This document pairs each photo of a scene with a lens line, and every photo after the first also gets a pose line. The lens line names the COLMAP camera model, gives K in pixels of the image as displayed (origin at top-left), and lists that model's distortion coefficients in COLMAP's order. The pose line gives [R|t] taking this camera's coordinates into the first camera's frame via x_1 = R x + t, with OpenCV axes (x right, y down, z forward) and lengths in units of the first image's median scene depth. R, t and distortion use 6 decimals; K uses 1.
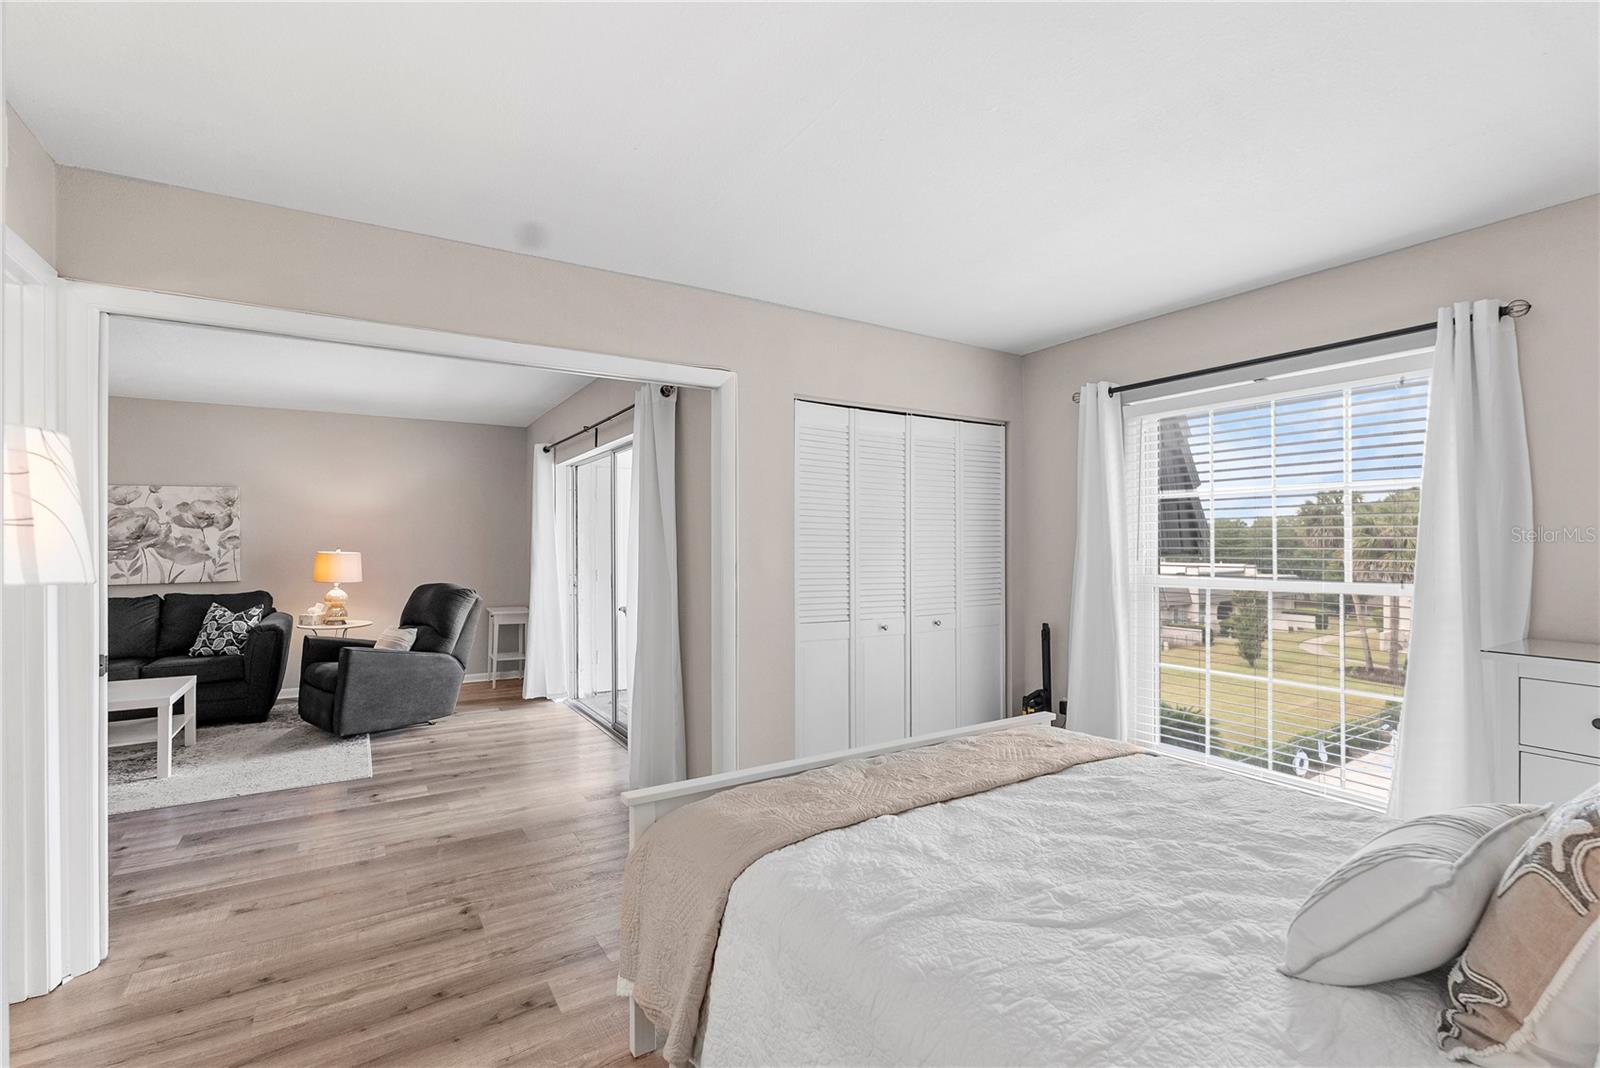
lens RADIAL K [[710.3, 0, 800.5], [0, 710.3, 545.4], [0, 0, 1]] dist [-0.005379, -0.000442]
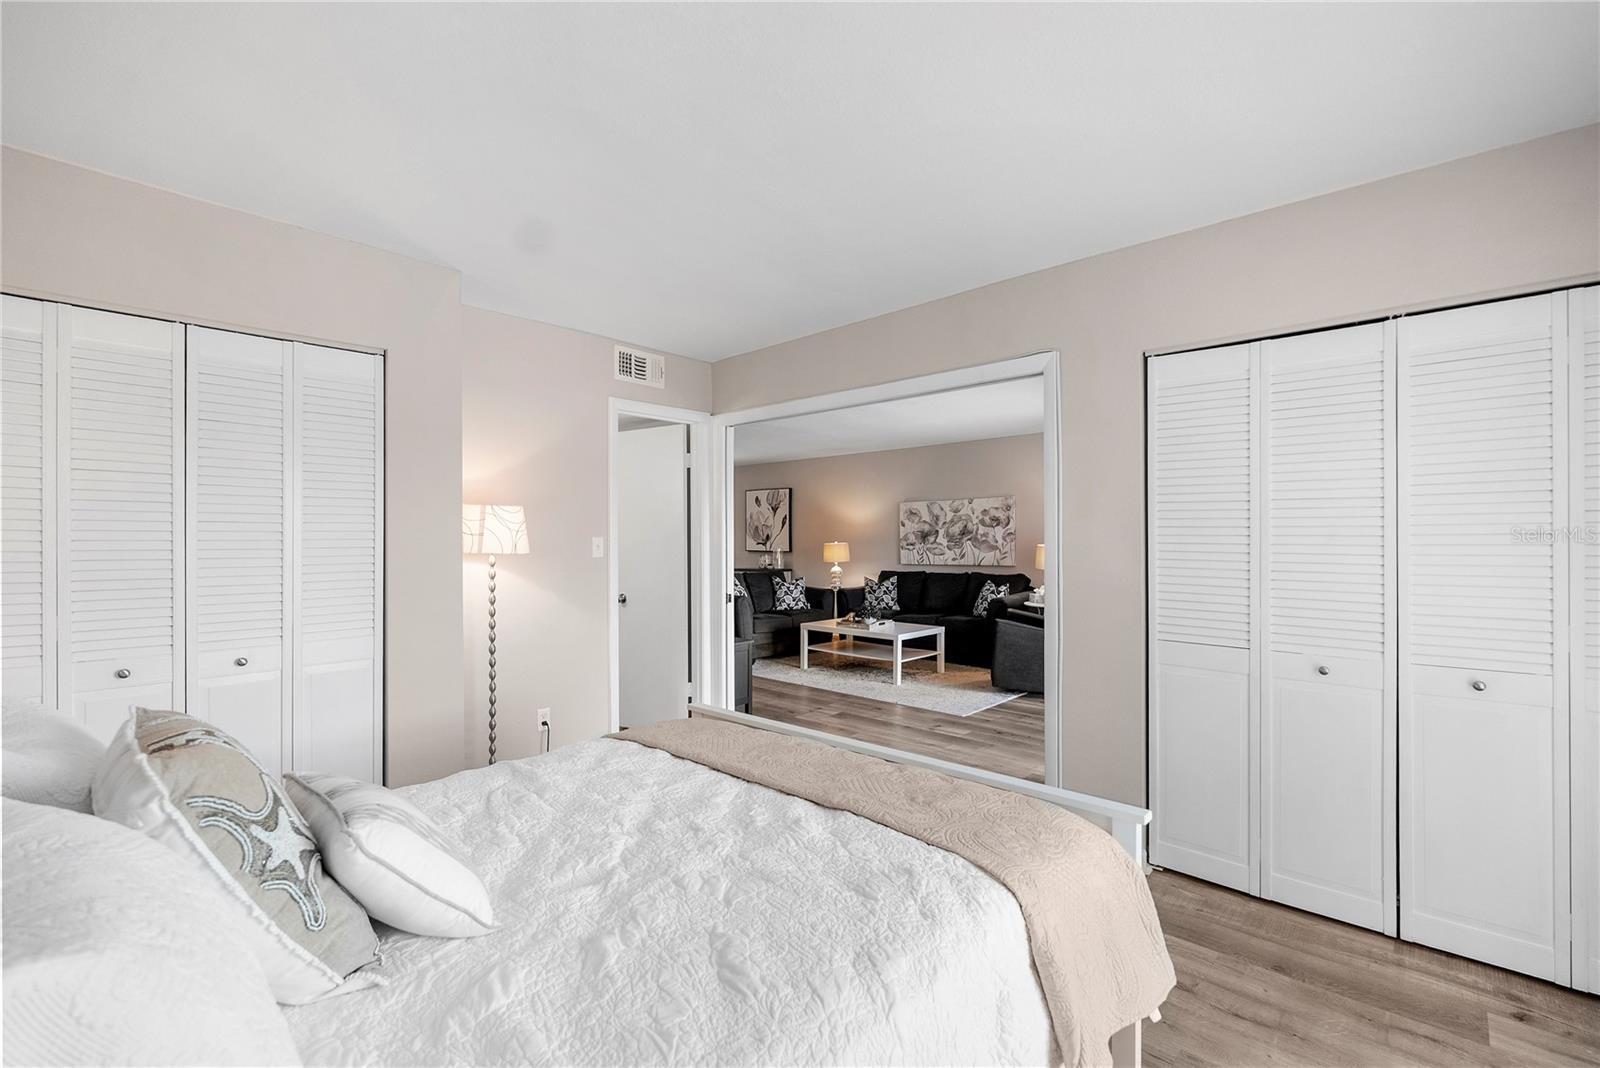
lens RADIAL K [[709.6, 0, 800.0], [0, 709.6, 534.0], [0, 0, 1]] dist [0.002655, 0.000344]
pose [[0.254145, -0.006626, -0.967143, 0.437184], [0.000247, 0.999977, -0.006785, -0.001067], [0.967166, 0.001485, 0.254141, 0.278201]]
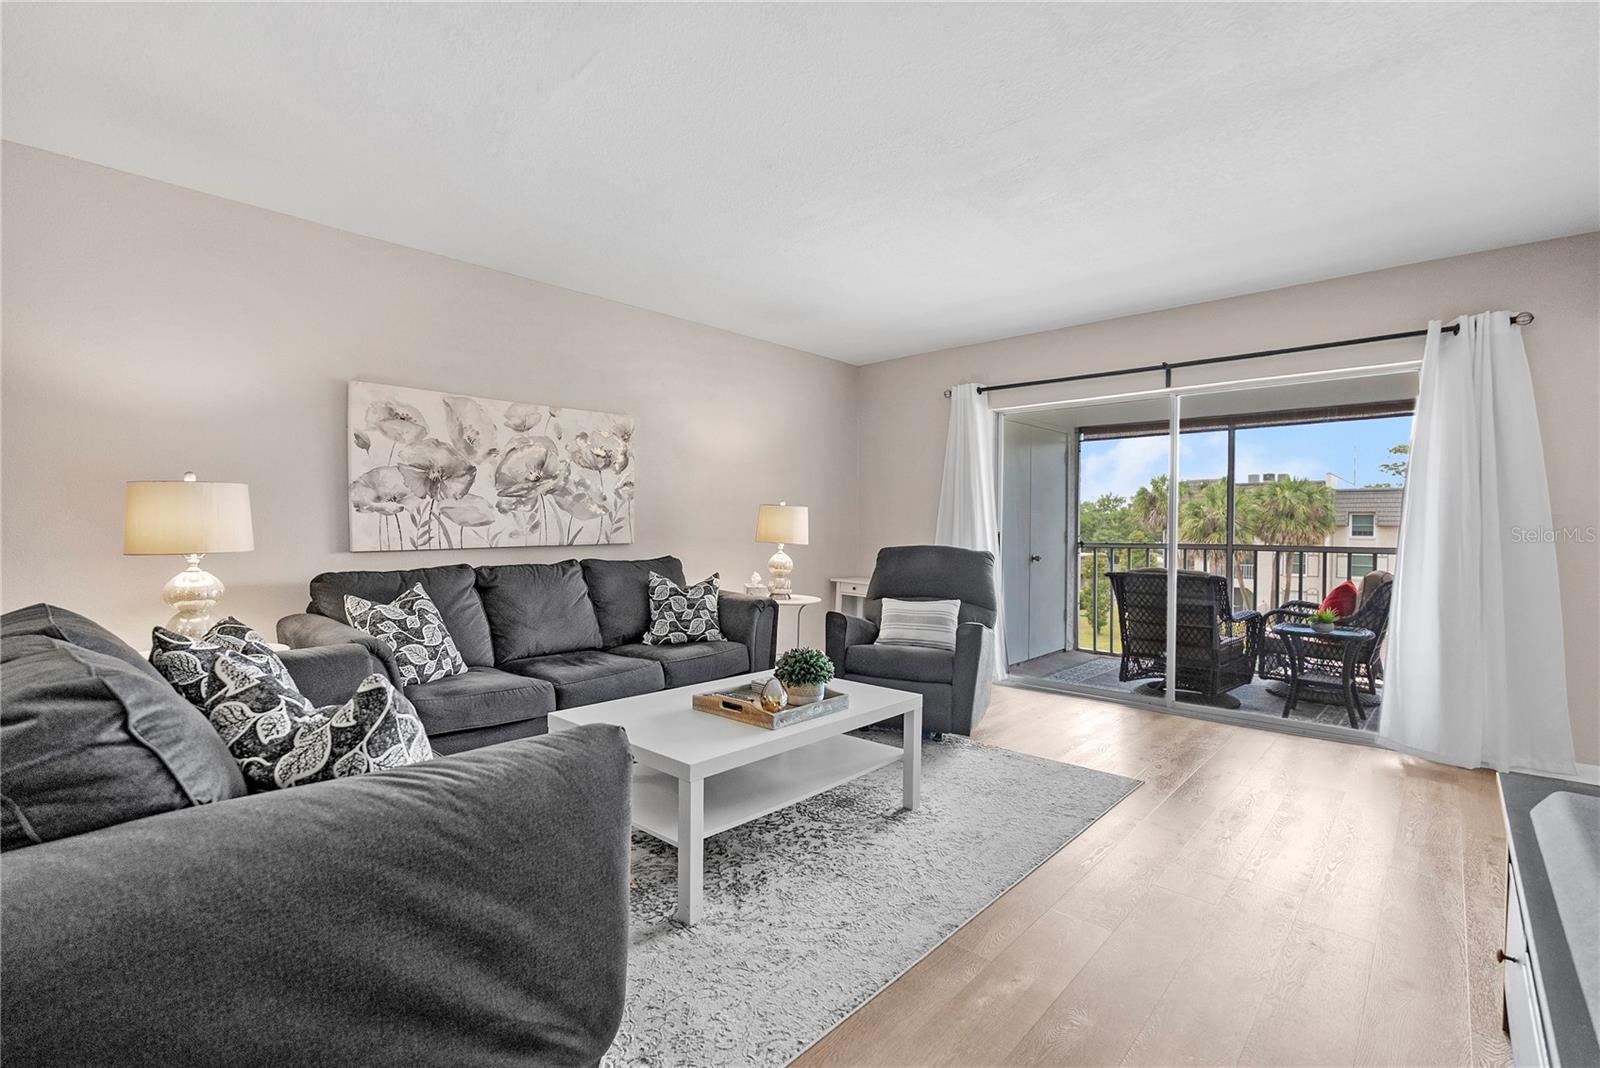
lens RADIAL K [[719.4, 0, 794.8], [0, 719.4, 538.4], [0, 0, 1]] dist [-0.001886, -0.000422]
pose [[0.966183, 0.003143, 0.257838, -0.873850], [-0.007724, 0.999830, 0.016755, 0.033225], [-0.257741, -0.018180, 0.966043, 0.246580]]
